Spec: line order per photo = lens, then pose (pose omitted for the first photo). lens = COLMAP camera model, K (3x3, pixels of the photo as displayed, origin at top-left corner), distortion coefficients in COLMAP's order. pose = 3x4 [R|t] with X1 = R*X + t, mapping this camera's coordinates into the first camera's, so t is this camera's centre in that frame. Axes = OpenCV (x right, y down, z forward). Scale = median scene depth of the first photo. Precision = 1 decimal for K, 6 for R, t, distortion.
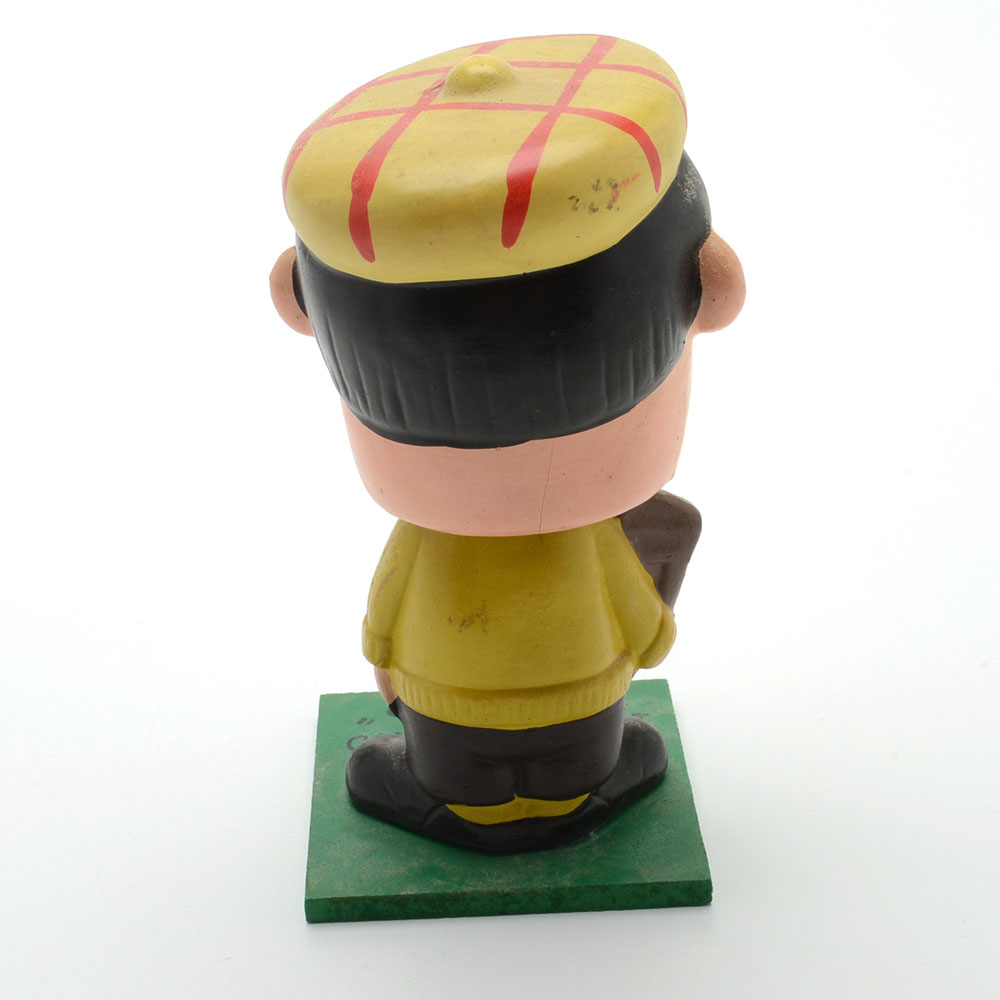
lens RADIAL K [[2019.2, 0, 500.0], [0, 2019.2, 500.0], [0, 0, 1]] dist [-0.093412, -0.230149]
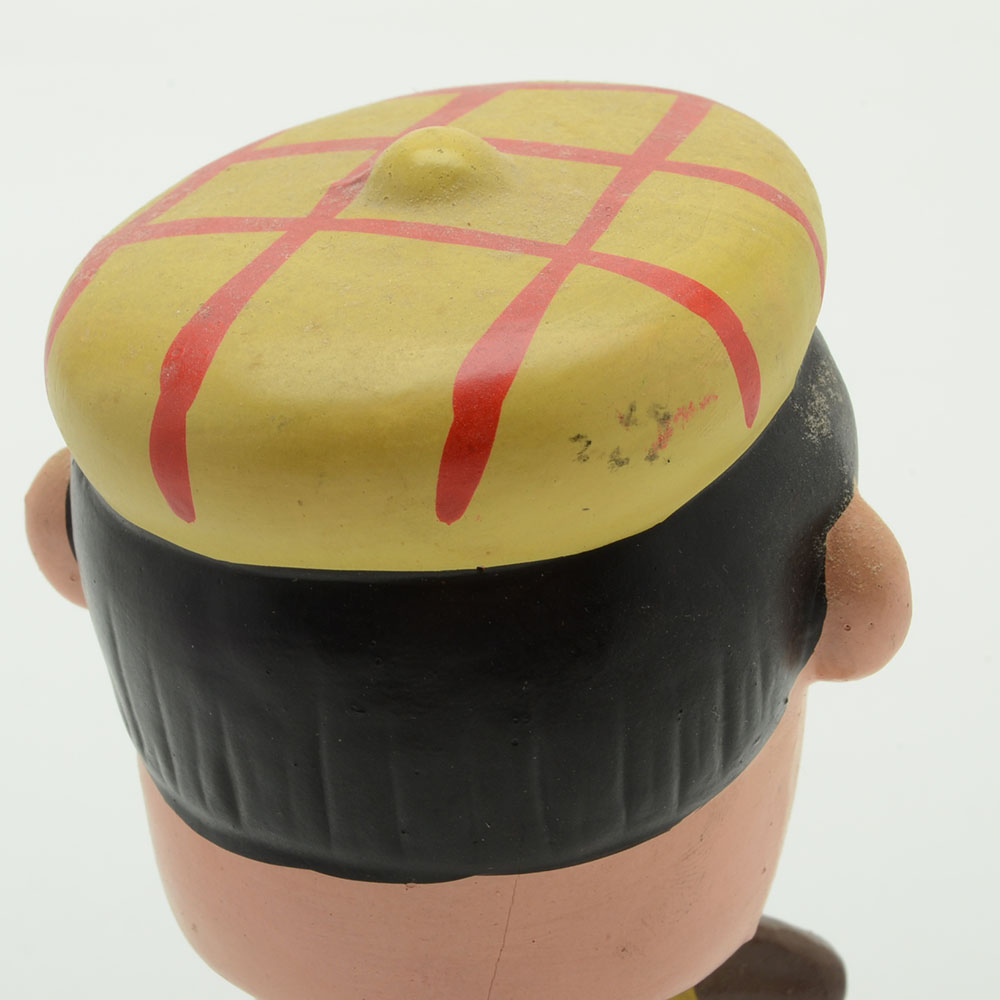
lens RADIAL K [[3190.1, 0, 500.0], [0, 3190.1, 500.0], [0, 0, 1]] dist [0.060787, -0.538175]
pose [[0.996362, 0.080077, -0.029170, 0.038458], [-0.081301, 0.995738, -0.043536, -0.090925], [0.025560, 0.045749, 0.998626, 0.172513]]
